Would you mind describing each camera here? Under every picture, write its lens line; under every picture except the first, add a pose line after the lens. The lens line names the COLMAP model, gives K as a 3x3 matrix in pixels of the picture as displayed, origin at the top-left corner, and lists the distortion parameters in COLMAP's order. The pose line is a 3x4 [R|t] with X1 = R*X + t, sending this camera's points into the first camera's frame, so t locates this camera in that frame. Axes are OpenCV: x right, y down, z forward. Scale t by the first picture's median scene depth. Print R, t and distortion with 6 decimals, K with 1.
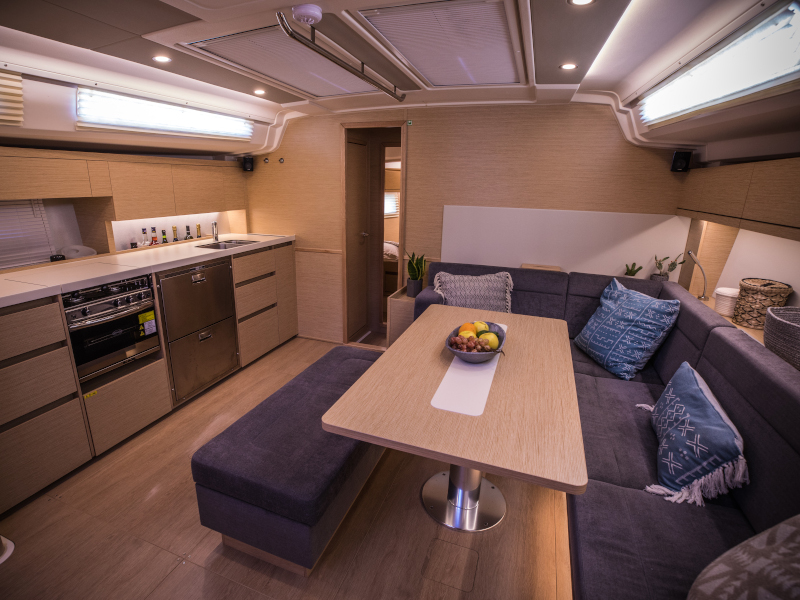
lens RADIAL K [[409.8, 0, 381.7], [0, 409.8, 300.5], [0, 0, 1]] dist [-0.029356, 0.000653]
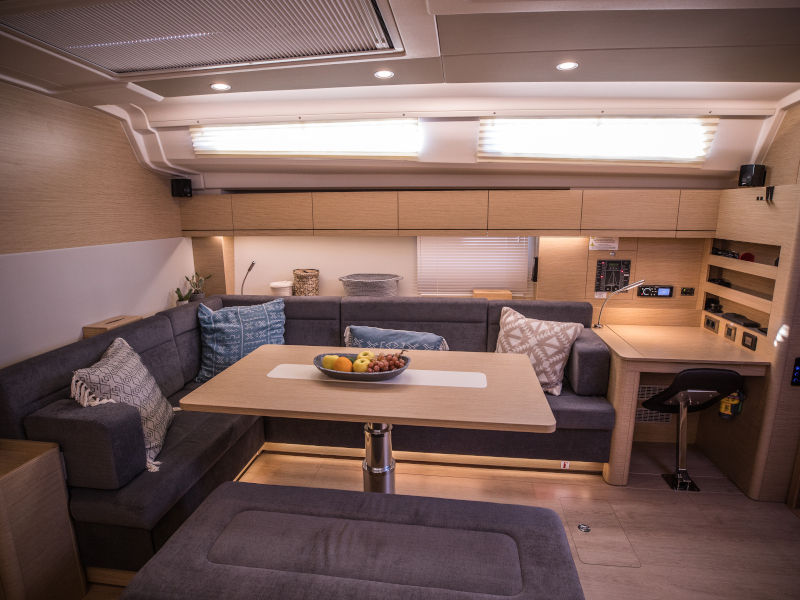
lens RADIAL K [[432.9, 0, 400.0], [0, 432.9, 300.0], [0, 0, 1]] dist [-0.027198, 0.001382]
pose [[-0.227000, -0.208591, 0.951294, -0.540079], [0.274853, 0.923365, 0.268053, -0.217259], [-0.934306, 0.322314, -0.152272, 0.733173]]
